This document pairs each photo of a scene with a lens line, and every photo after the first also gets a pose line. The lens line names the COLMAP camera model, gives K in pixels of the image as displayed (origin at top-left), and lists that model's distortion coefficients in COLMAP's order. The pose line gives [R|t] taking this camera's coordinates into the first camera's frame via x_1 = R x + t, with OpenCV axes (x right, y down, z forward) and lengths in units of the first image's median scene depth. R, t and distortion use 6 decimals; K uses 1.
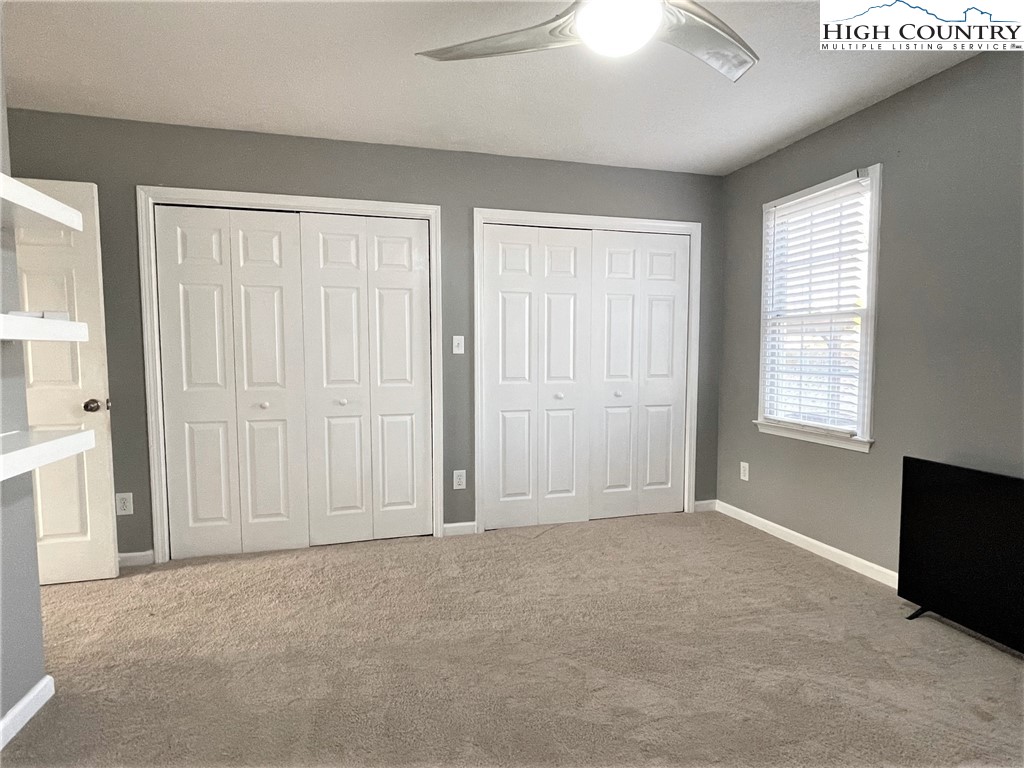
lens RADIAL K [[537.5, 0, 513.8], [0, 537.5, 387.6], [0, 0, 1]] dist [0.000657, -0.000835]
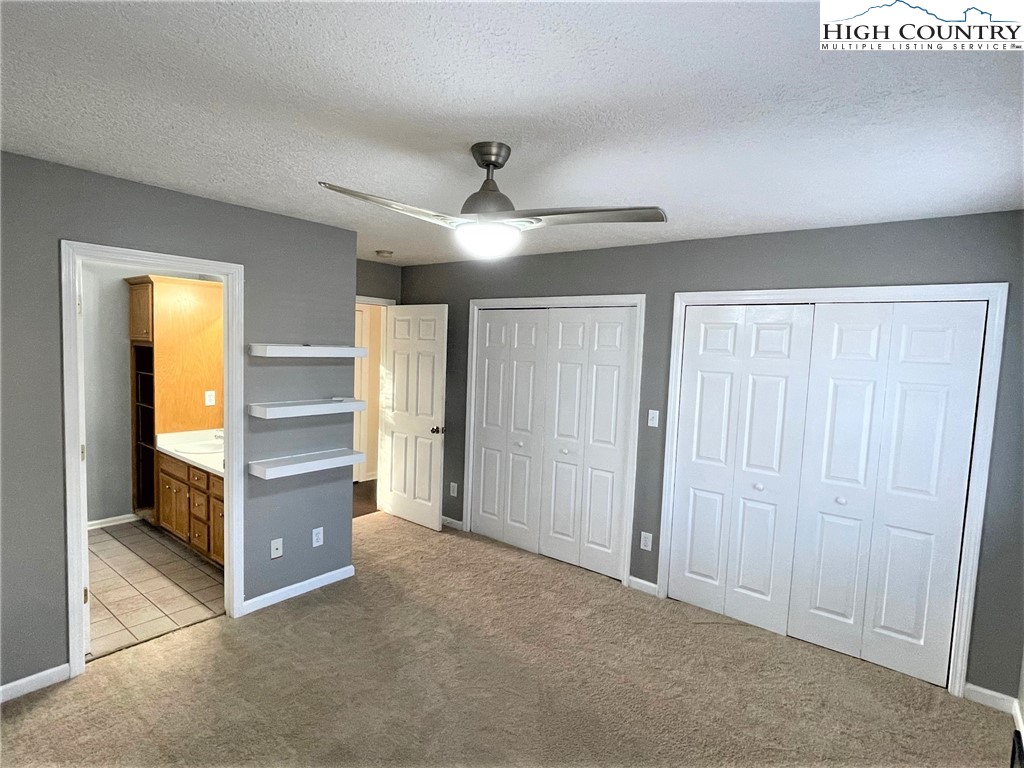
lens RADIAL K [[537.5, 0, 513.8], [0, 537.5, 387.6], [0, 0, 1]] dist [0.000657, -0.000835]
pose [[0.590160, 0.089606, -0.802298, 0.617262], [-0.099963, 0.994284, 0.037517, -0.159206], [0.801073, 0.058059, 0.595744, 0.126439]]
